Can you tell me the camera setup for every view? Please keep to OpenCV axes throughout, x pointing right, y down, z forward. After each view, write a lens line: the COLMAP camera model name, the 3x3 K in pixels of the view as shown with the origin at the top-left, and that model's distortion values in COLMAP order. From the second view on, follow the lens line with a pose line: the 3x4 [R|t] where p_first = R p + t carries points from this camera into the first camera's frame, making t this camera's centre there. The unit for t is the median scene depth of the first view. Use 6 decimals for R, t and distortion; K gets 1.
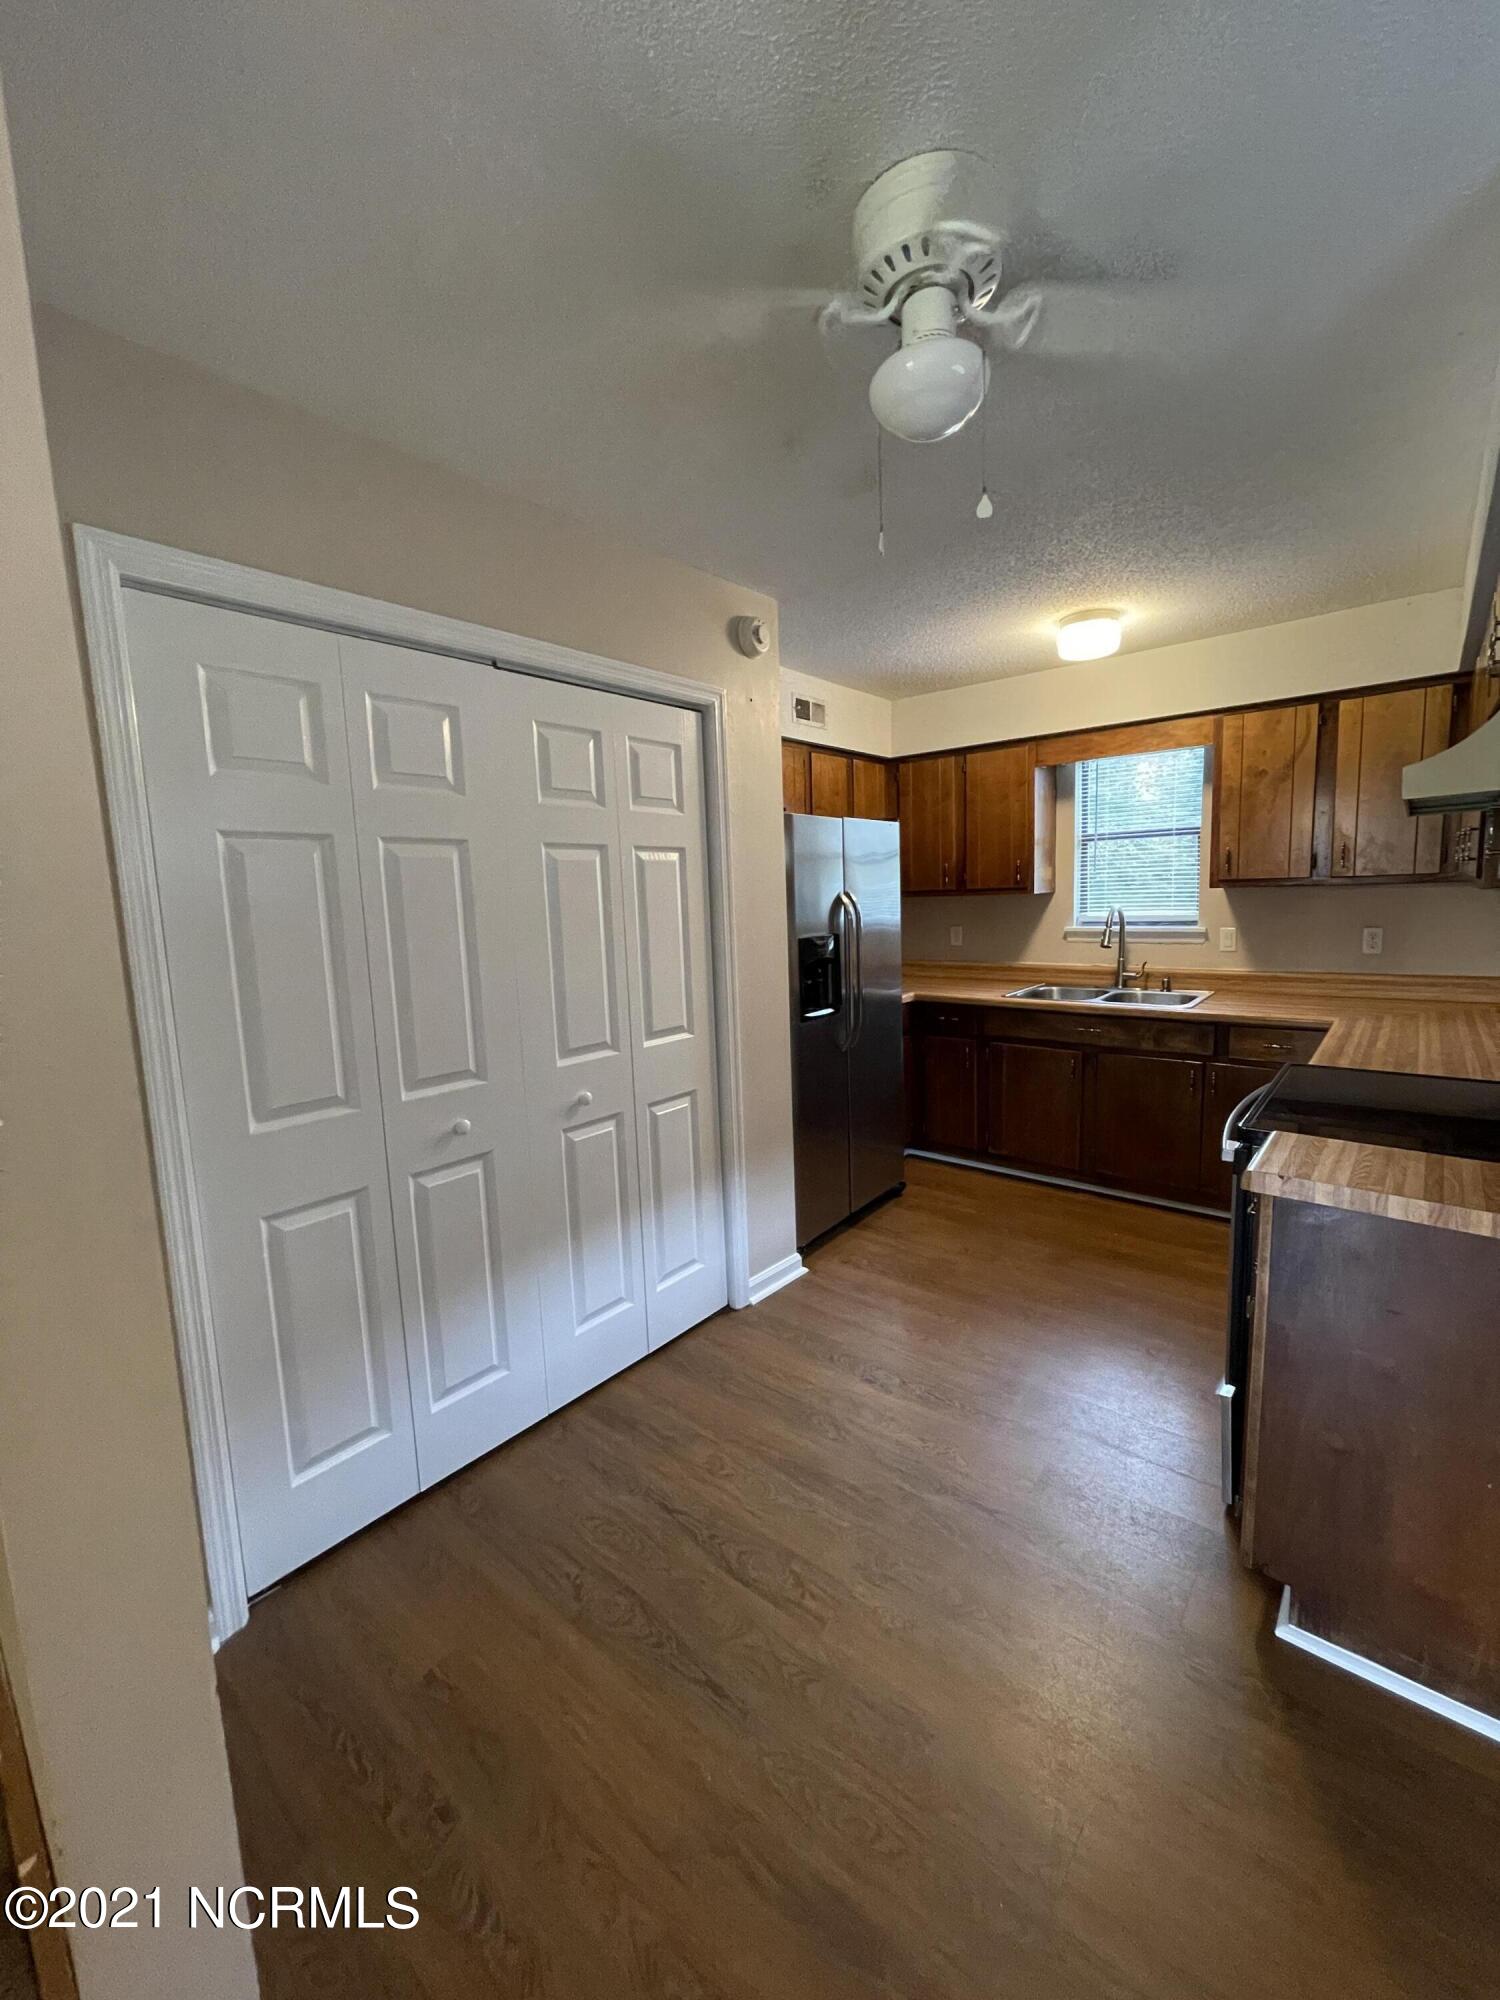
lens RADIAL K [[799.2, 0, 751.8], [0, 799.2, 992.6], [0, 0, 1]] dist [-0.003361, 0.000817]
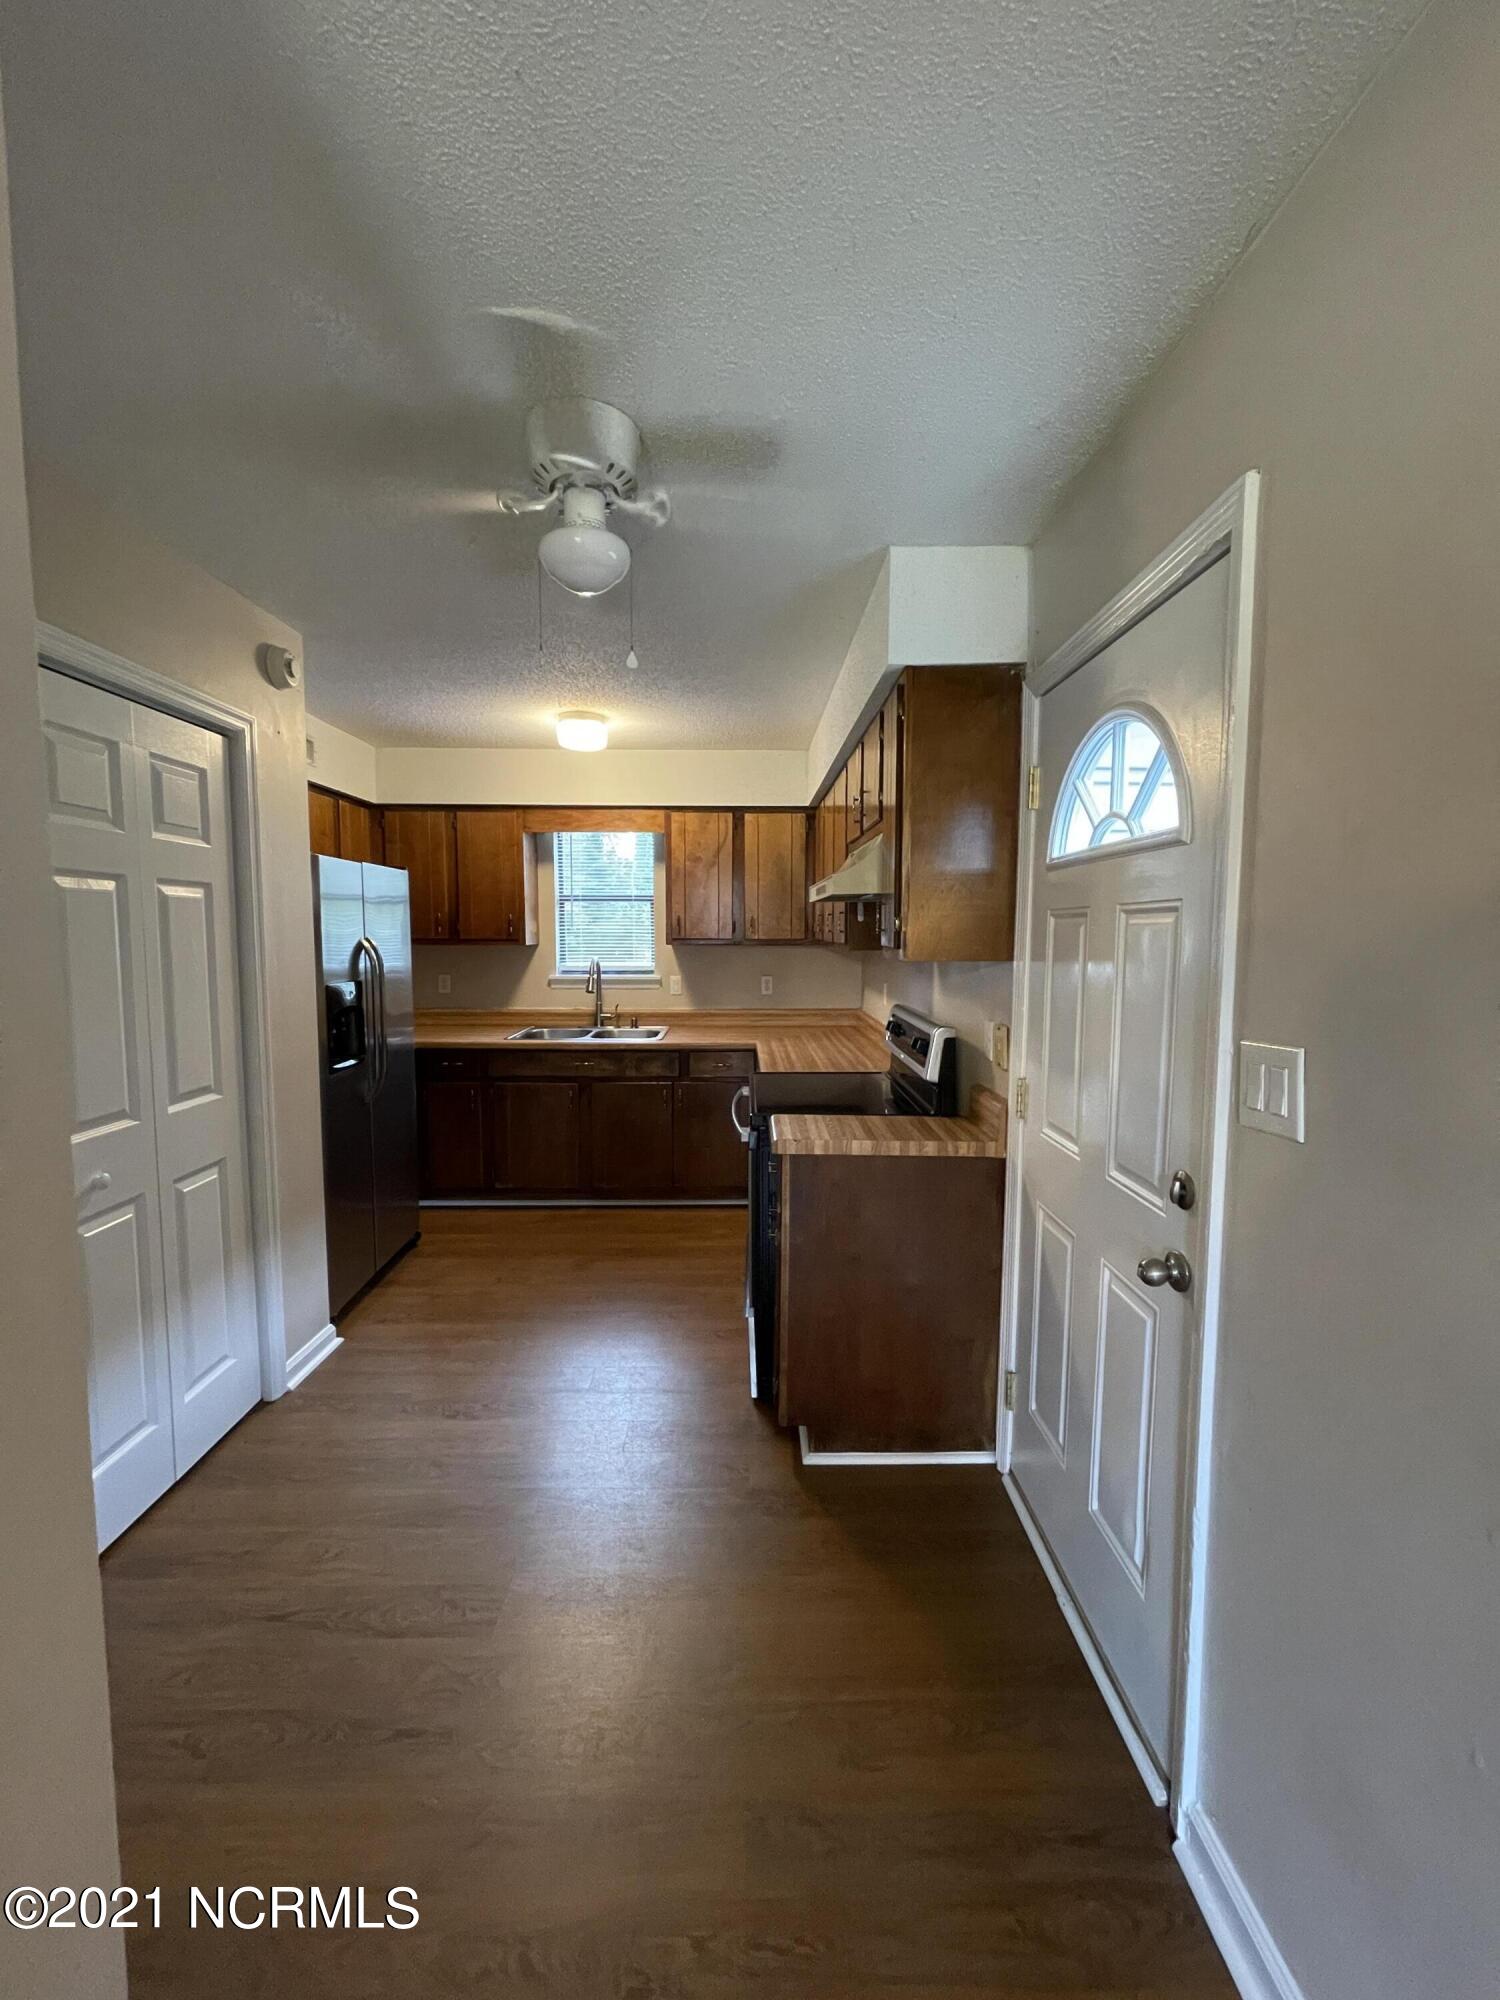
lens RADIAL K [[799.2, 0, 746.2], [0, 799.2, 994.1], [0, 0, 1]] dist [-0.003361, 0.000817]
pose [[0.761964, -0.012807, 0.647493, -0.218212], [0.051756, 0.997811, -0.041169, 0.008658], [-0.645548, 0.064881, 0.760959, -0.054593]]
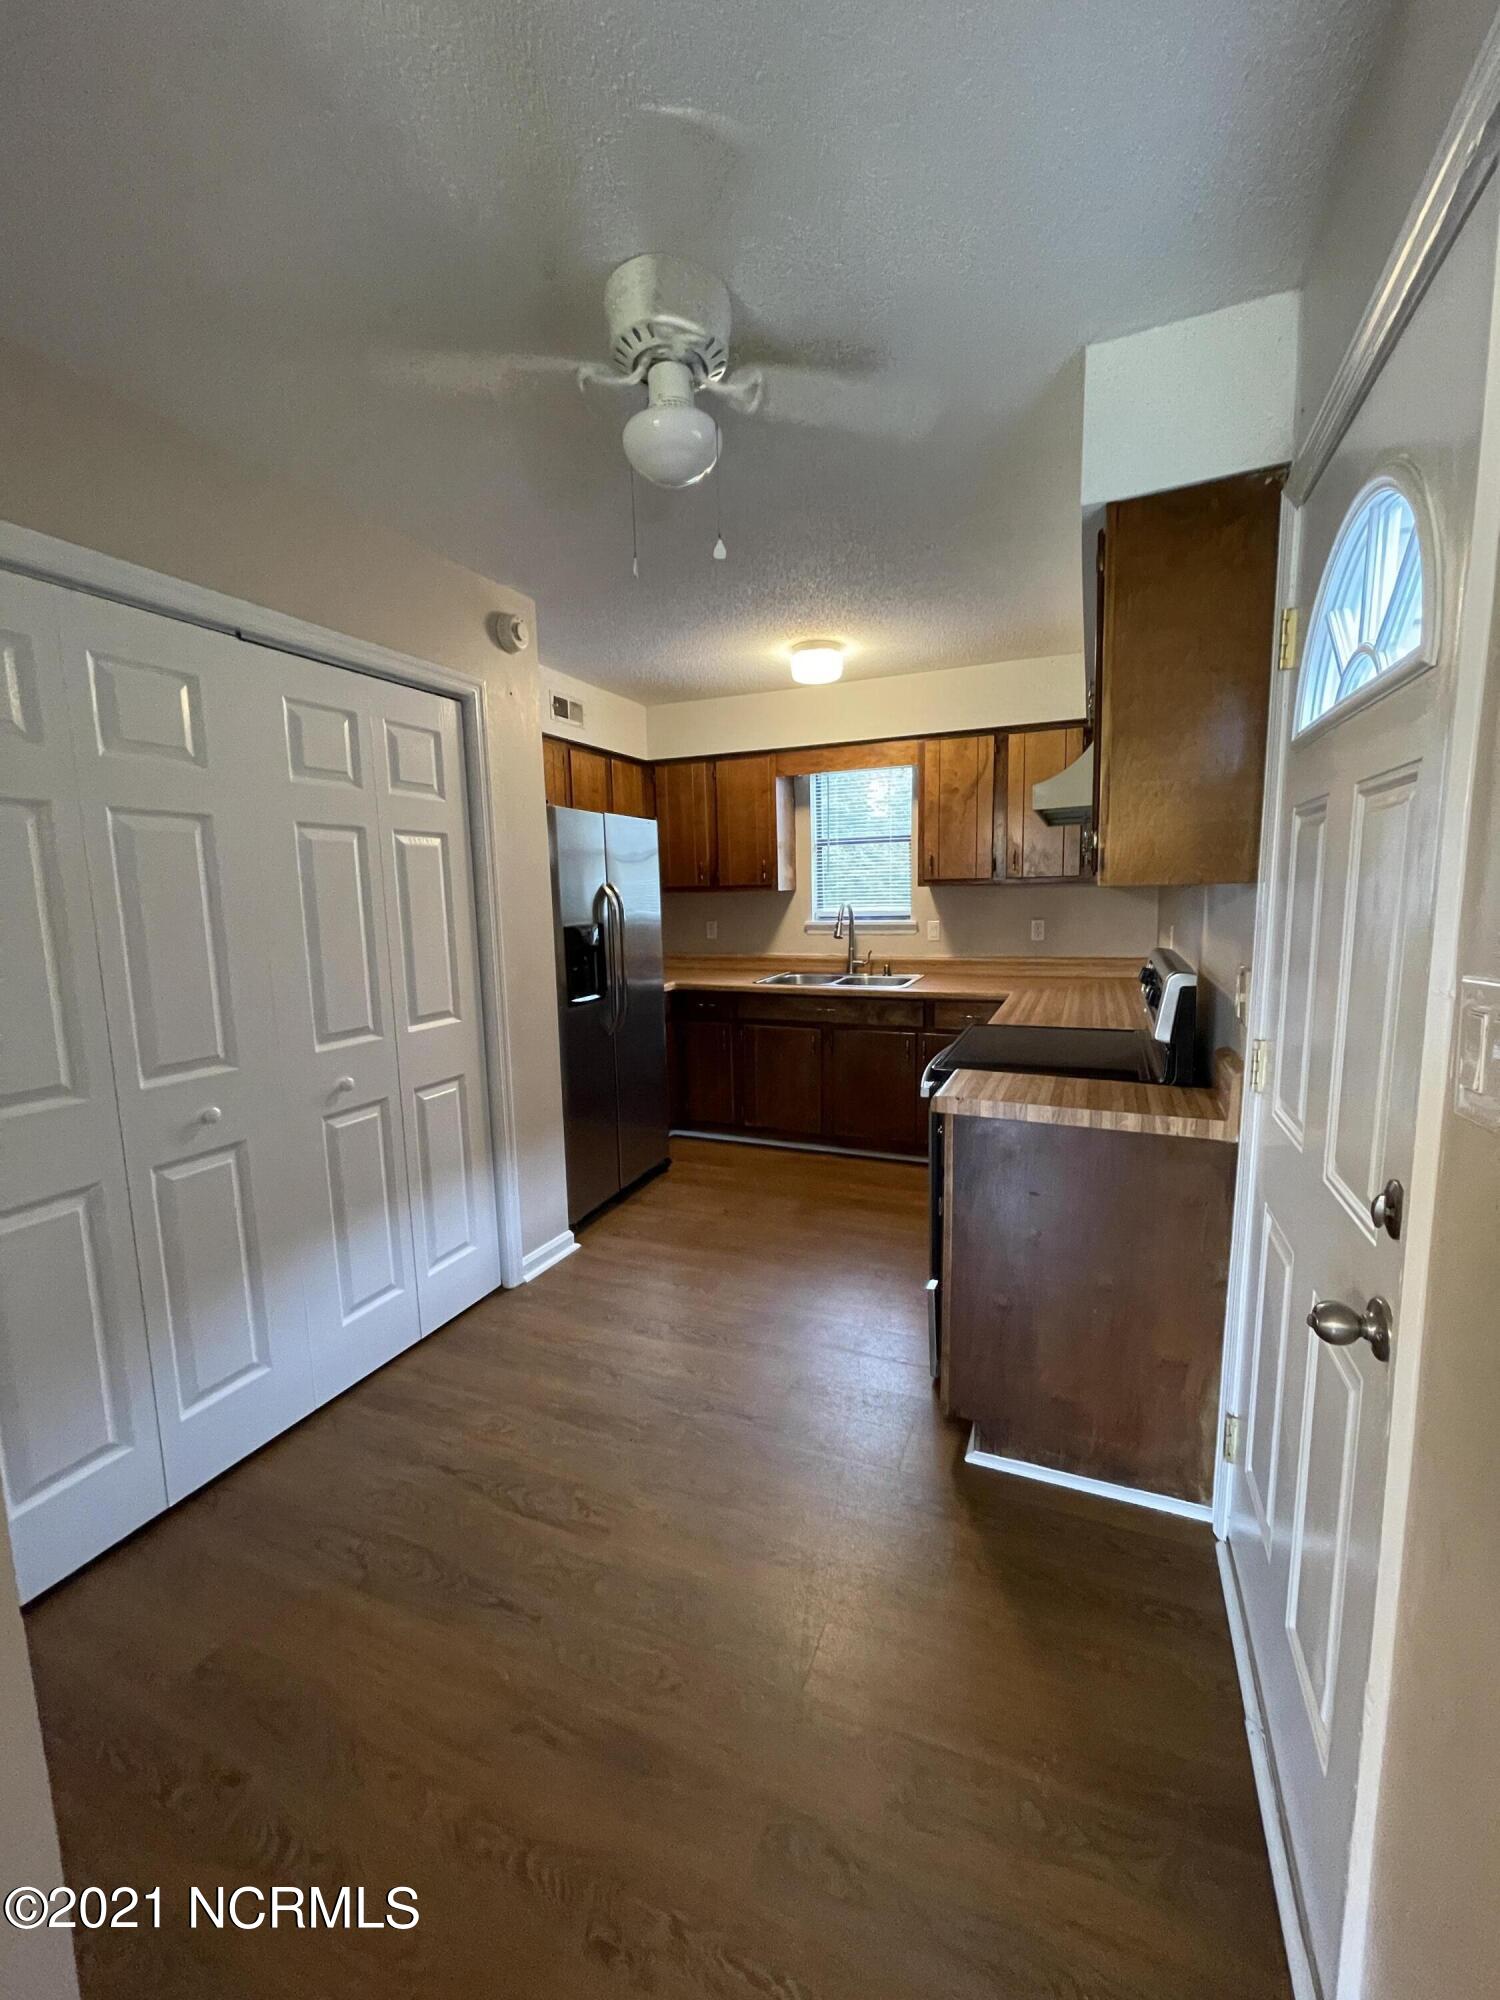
lens RADIAL K [[799.2, 0, 749.4], [0, 799.2, 992.6], [0, 0, 1]] dist [-0.003361, 0.000817]
pose [[0.956898, -0.023796, 0.289449, -0.015909], [0.025379, 0.999676, -0.001715, 0.032040], [-0.289315, 0.008987, 0.957192, -0.081420]]
